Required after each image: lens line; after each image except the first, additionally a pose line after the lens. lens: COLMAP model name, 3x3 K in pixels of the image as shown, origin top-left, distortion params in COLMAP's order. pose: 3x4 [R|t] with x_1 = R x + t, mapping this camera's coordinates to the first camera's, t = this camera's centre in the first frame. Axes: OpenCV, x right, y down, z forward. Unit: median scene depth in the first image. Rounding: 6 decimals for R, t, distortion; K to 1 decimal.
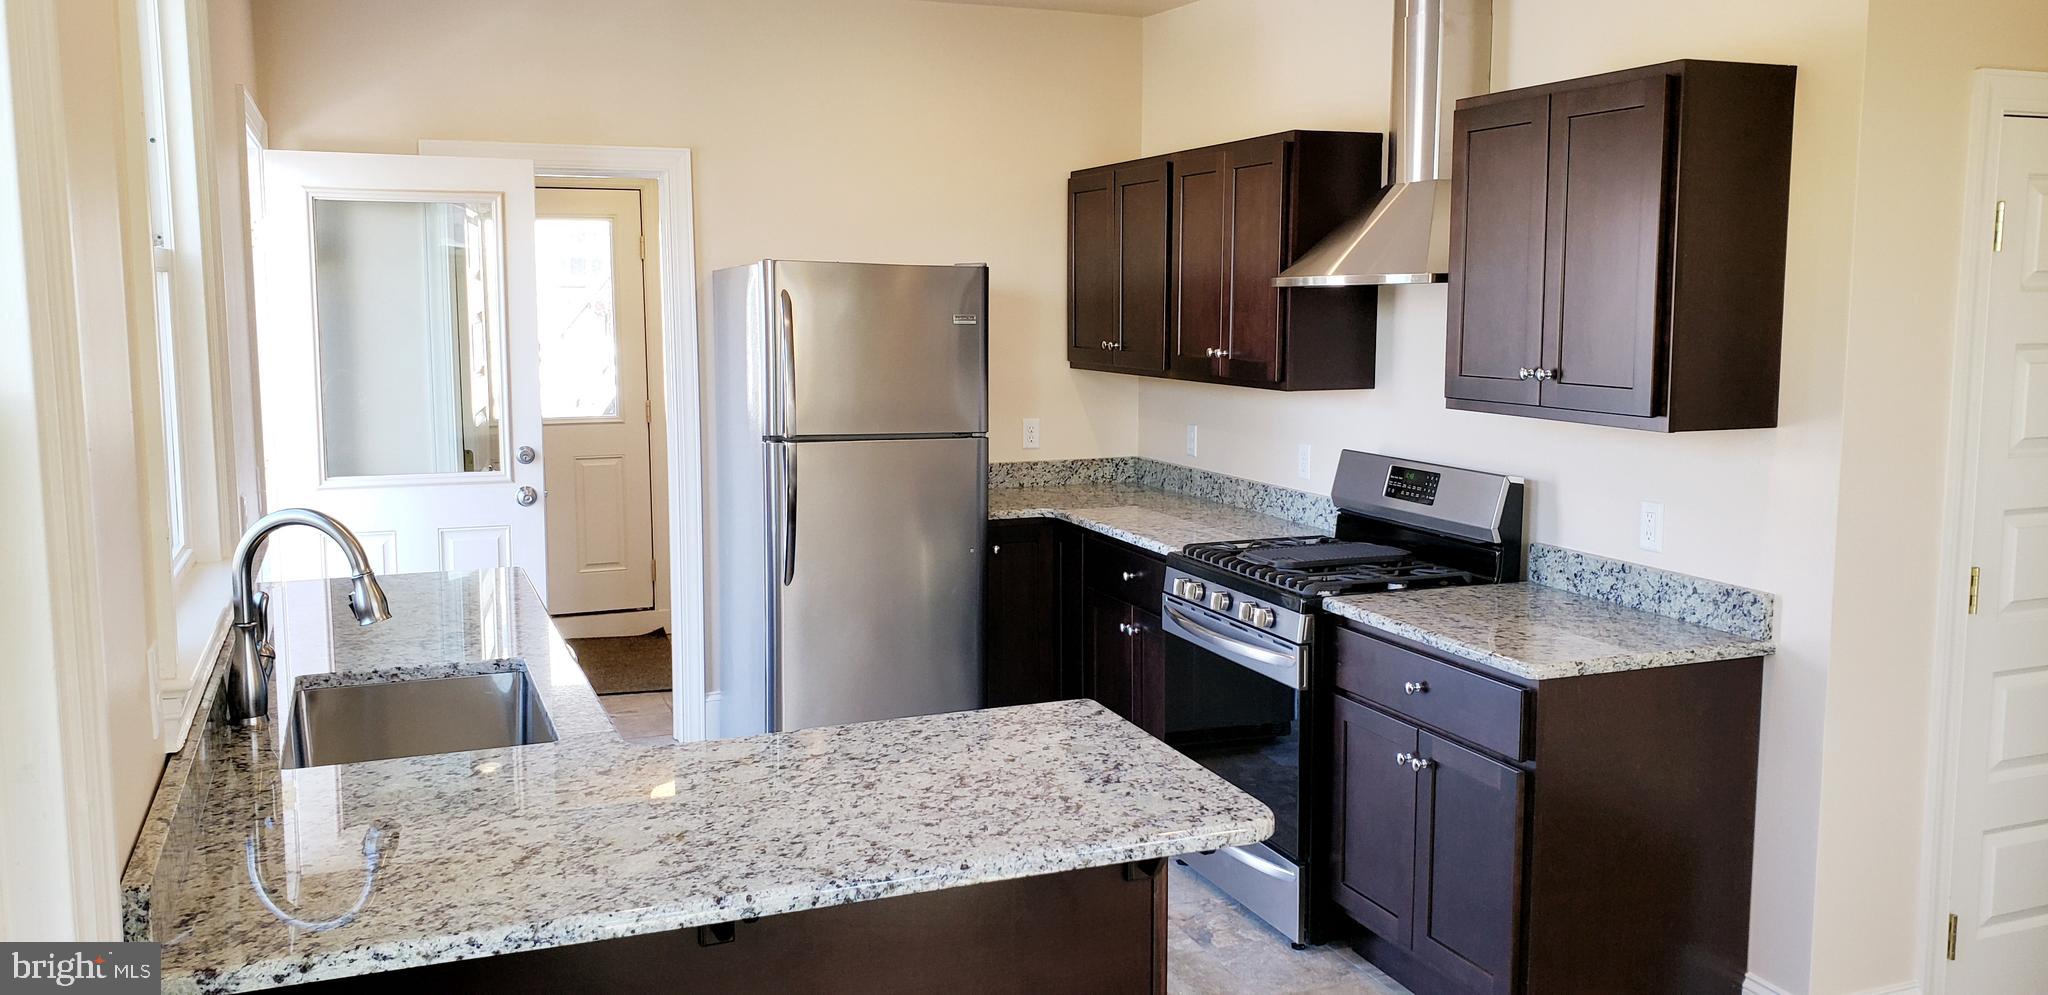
lens RADIAL K [[1567.4, 0, 1022.5], [0, 1567.4, 492.0], [0, 0, 1]] dist [0.007182, 0.000700]
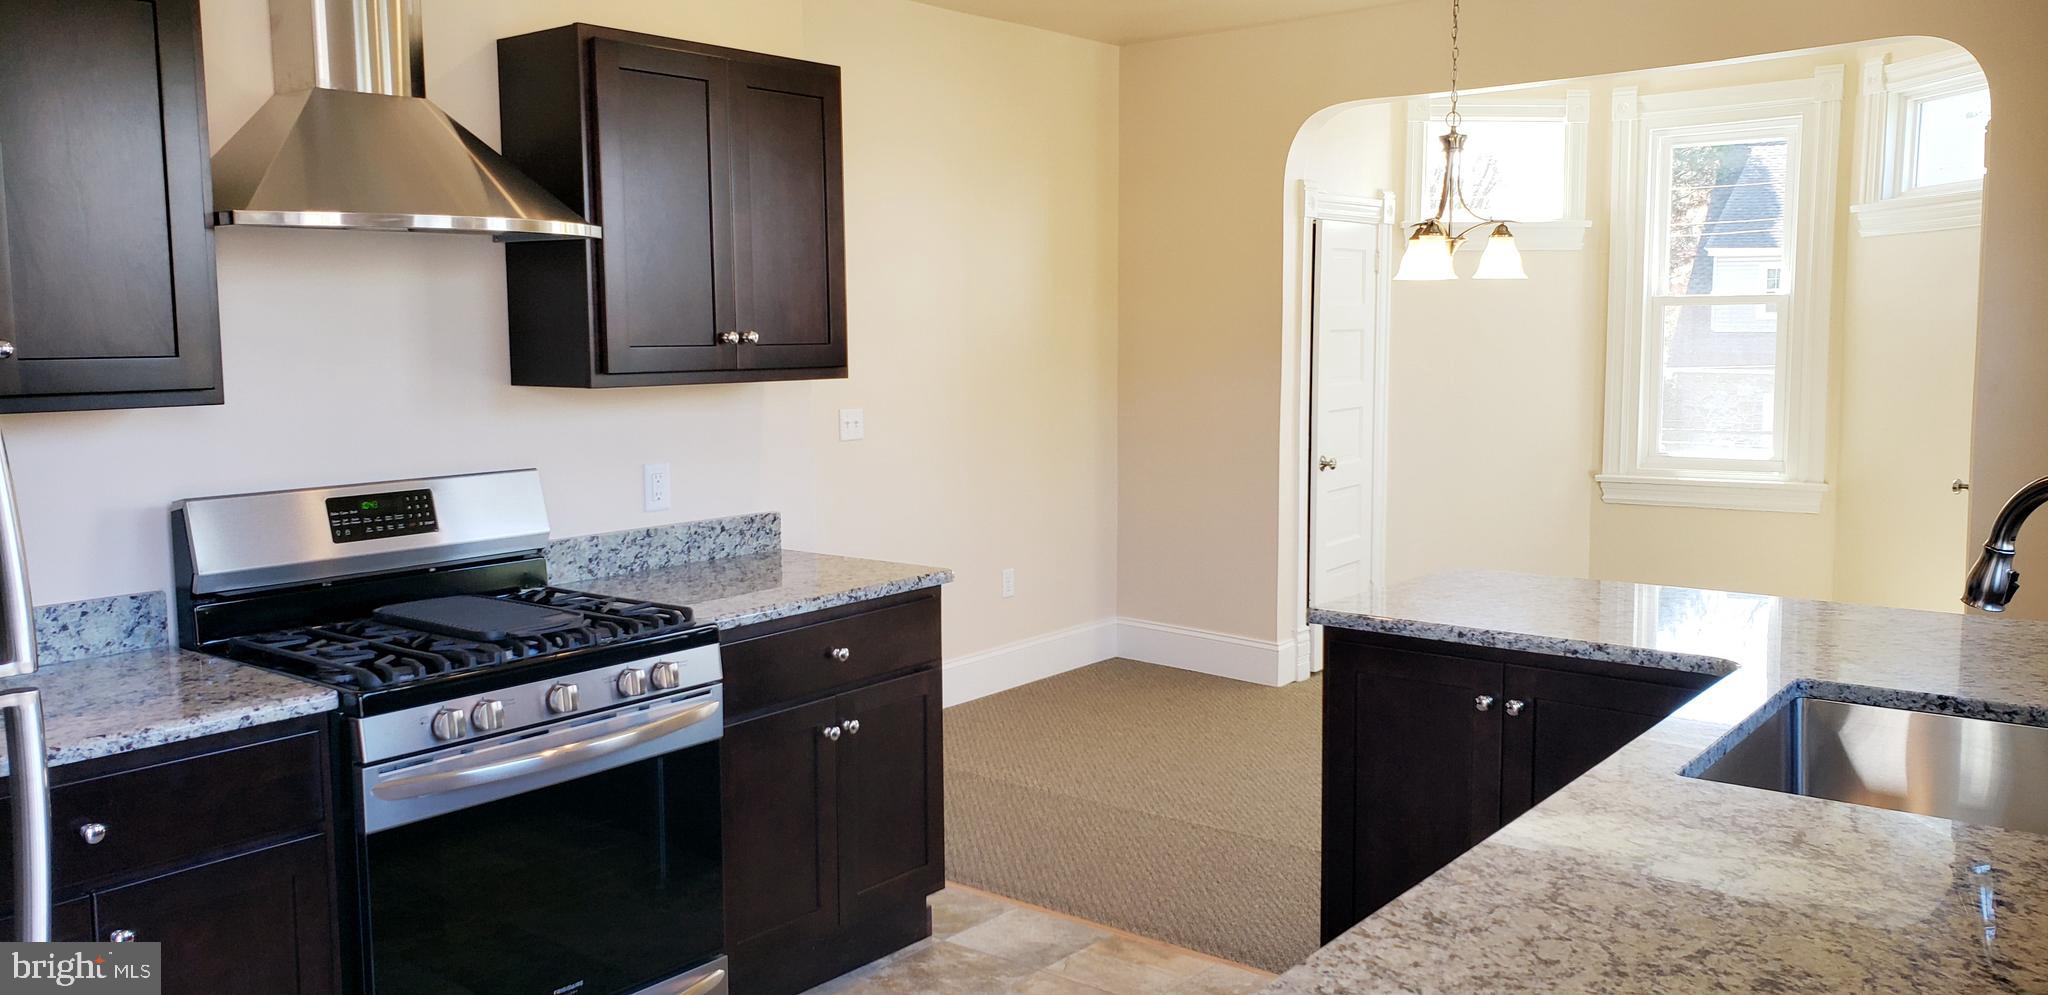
lens RADIAL K [[1567.4, 0, 1022.0], [0, 1567.4, 500.8], [0, 0, 1]] dist [0.007182, 0.000700]
pose [[-0.490904, -0.093831, 0.866146, -0.618858], [0.117735, 0.977918, 0.172668, -0.120135], [-0.863222, 0.186739, -0.469017, 1.284918]]
